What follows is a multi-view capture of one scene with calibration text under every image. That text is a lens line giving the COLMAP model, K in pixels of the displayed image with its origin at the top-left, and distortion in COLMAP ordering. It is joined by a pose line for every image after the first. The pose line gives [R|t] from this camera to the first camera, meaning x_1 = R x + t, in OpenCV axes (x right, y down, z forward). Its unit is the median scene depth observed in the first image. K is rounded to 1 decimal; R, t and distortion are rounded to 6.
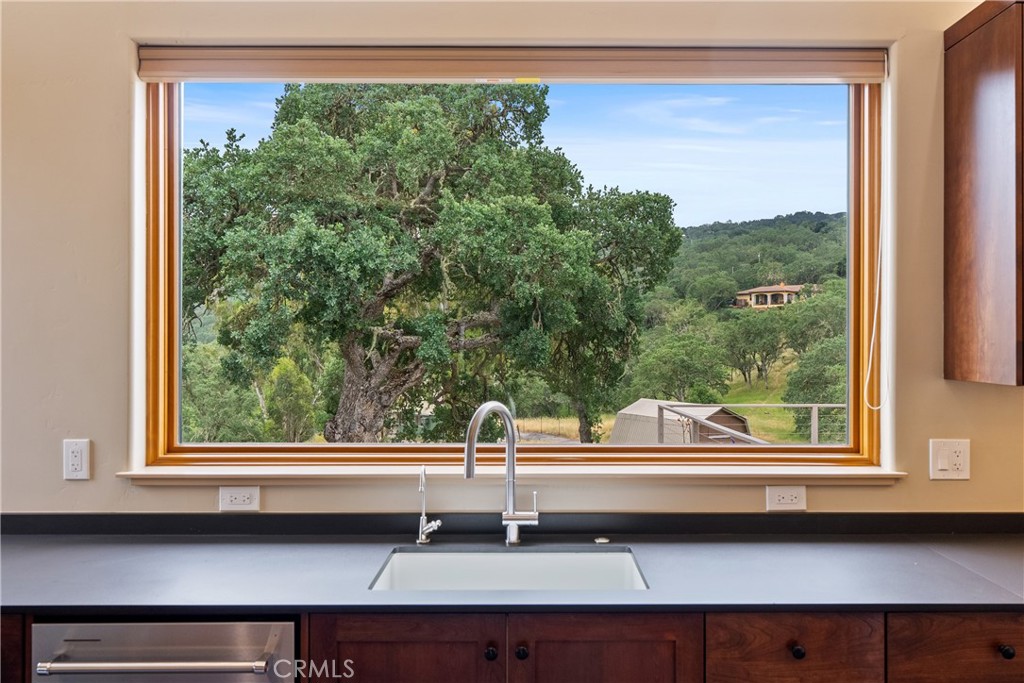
lens RADIAL K [[776.6, 0, 506.7], [0, 776.6, 333.6], [0, 0, 1]] dist [0.021537, -0.012289]
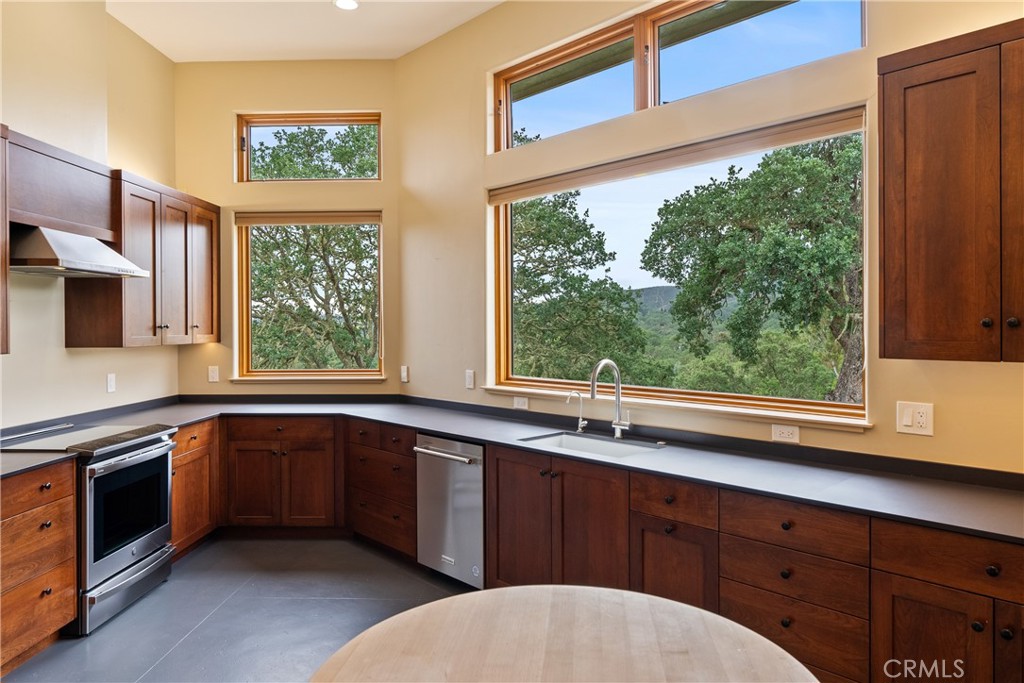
lens RADIAL K [[654.0, 0, 507.4], [0, 654.0, 330.3], [0, 0, 1]] dist [0.025856, 0.006587]
pose [[0.689861, 0.000928, -0.723941, 0.886778], [0.010681, 0.999877, 0.011460, -0.002049], [0.723863, -0.015638, 0.689766, -0.222622]]
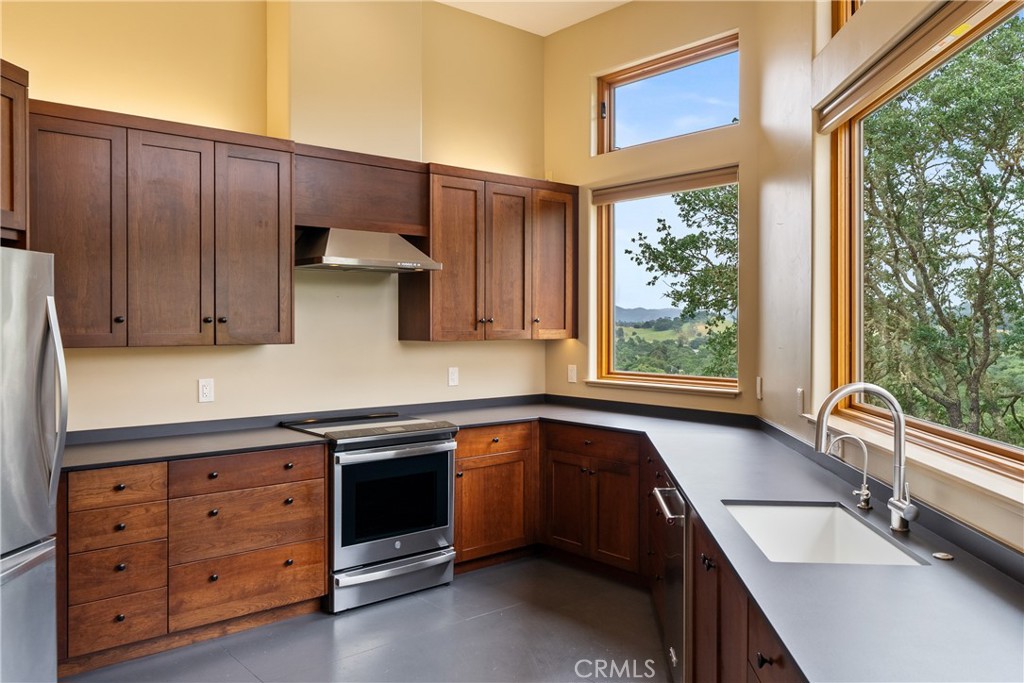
lens RADIAL K [[776.6, 0, 520.8], [0, 776.6, 329.0], [0, 0, 1]] dist [0.021537, -0.012289]
pose [[-0.050007, 0.008786, -0.998710, 0.953861], [0.005875, 0.999947, 0.008502, 0.004025], [0.998732, -0.005443, -0.050055, 0.551977]]
